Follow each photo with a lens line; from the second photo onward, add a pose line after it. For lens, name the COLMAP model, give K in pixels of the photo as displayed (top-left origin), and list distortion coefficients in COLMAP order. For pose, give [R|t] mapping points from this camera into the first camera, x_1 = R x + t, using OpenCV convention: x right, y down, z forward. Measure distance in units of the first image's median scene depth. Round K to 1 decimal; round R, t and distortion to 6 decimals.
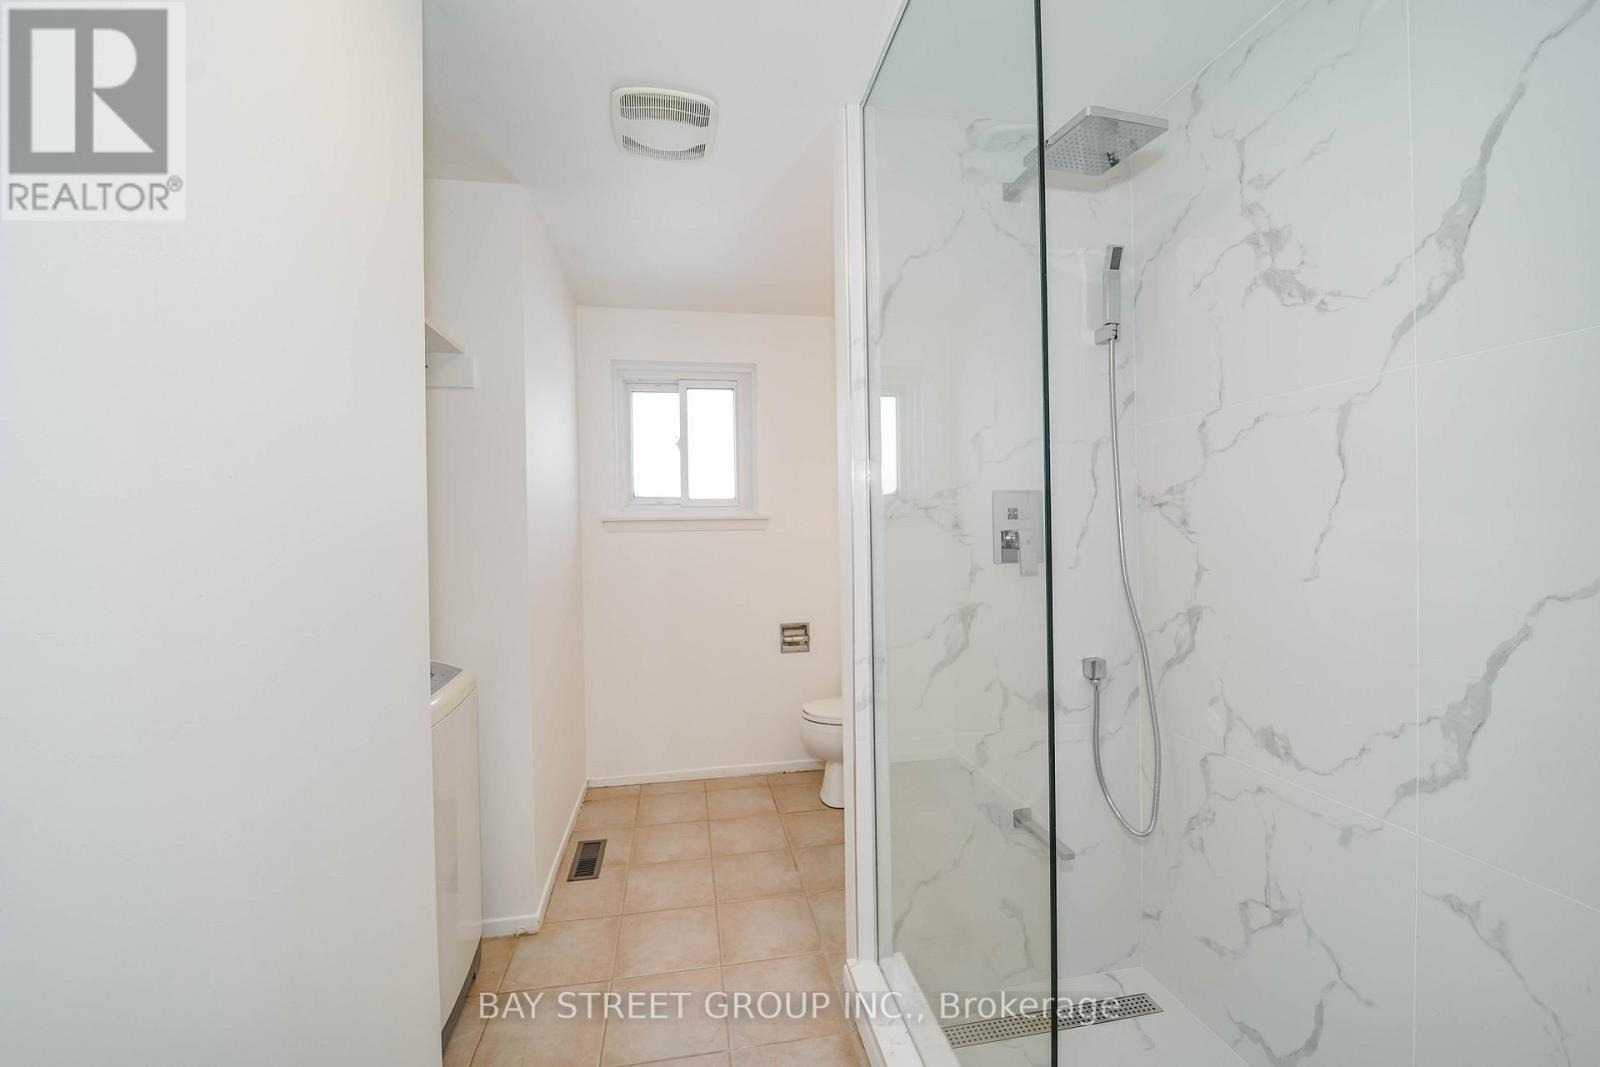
lens RADIAL K [[646.3, 0, 800.0], [0, 646.3, 533.5], [0, 0, 1]] dist [-0.022394, -0.000293]
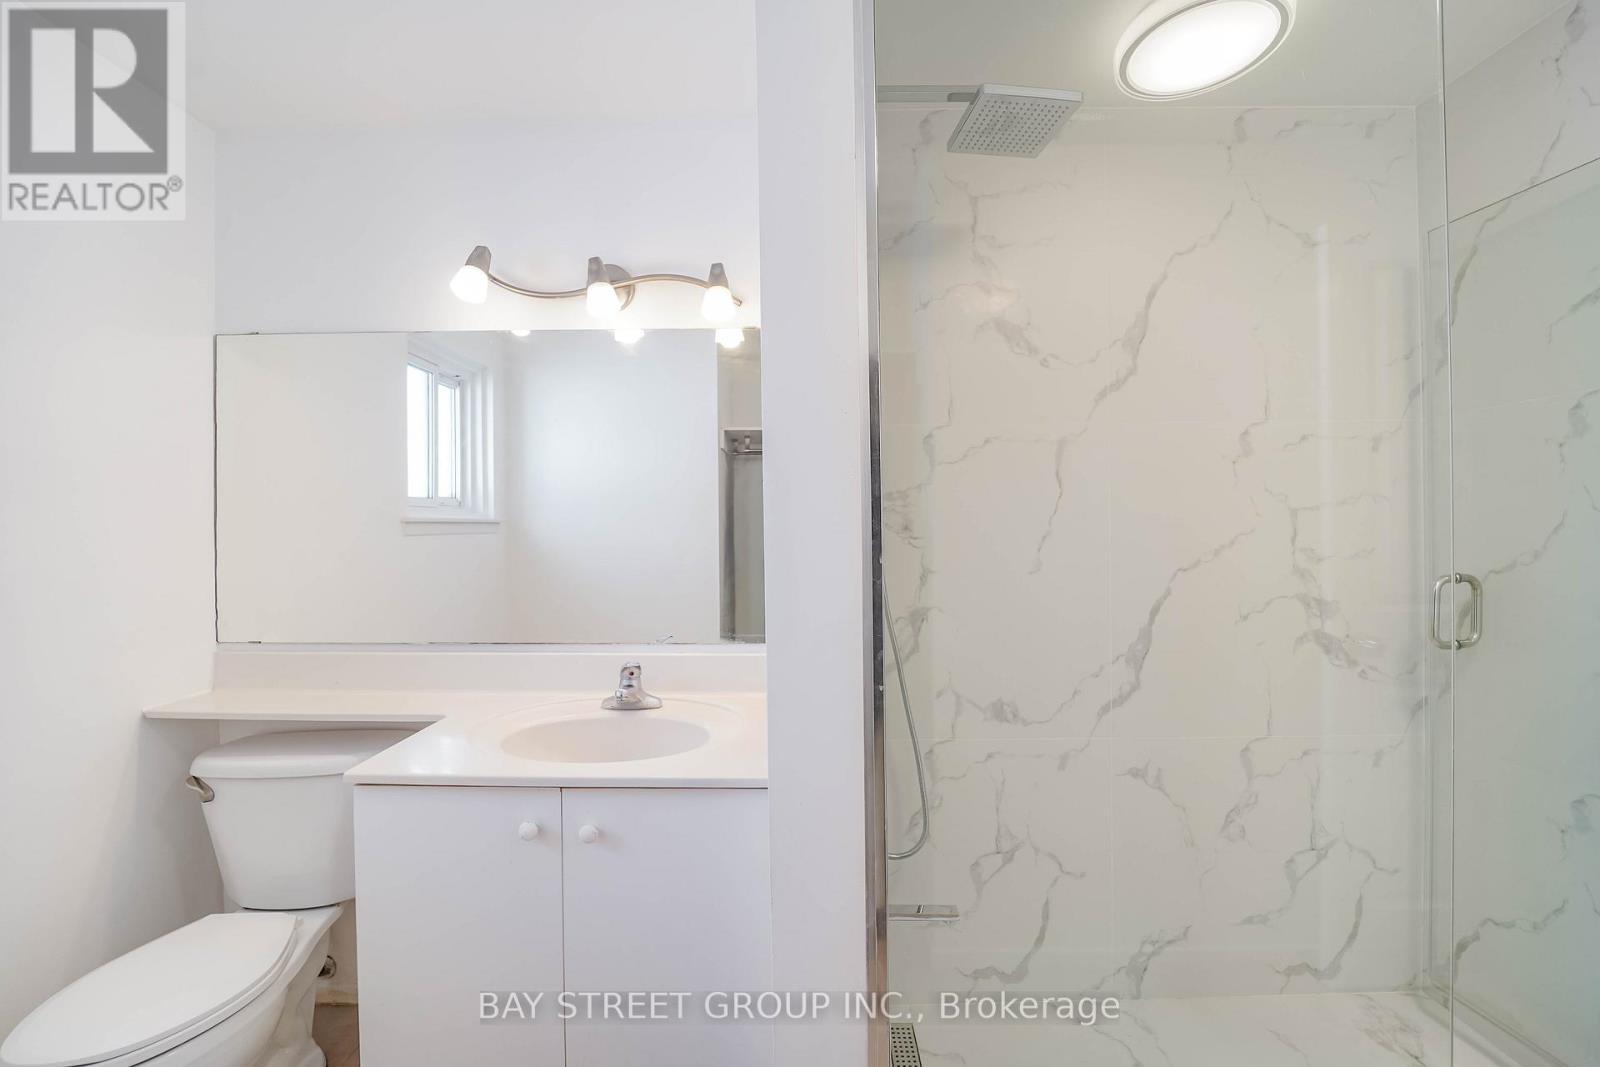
lens RADIAL K [[483.6, 0, 800.0], [0, 483.6, 526.6], [0, 0, 1]] dist [-0.006798, -0.000060]
pose [[0.194748, 0.011398, 0.980787, -0.245566], [0.019681, 0.999686, -0.015525, -0.014241], [-0.980656, 0.022326, 0.194462, 1.296228]]
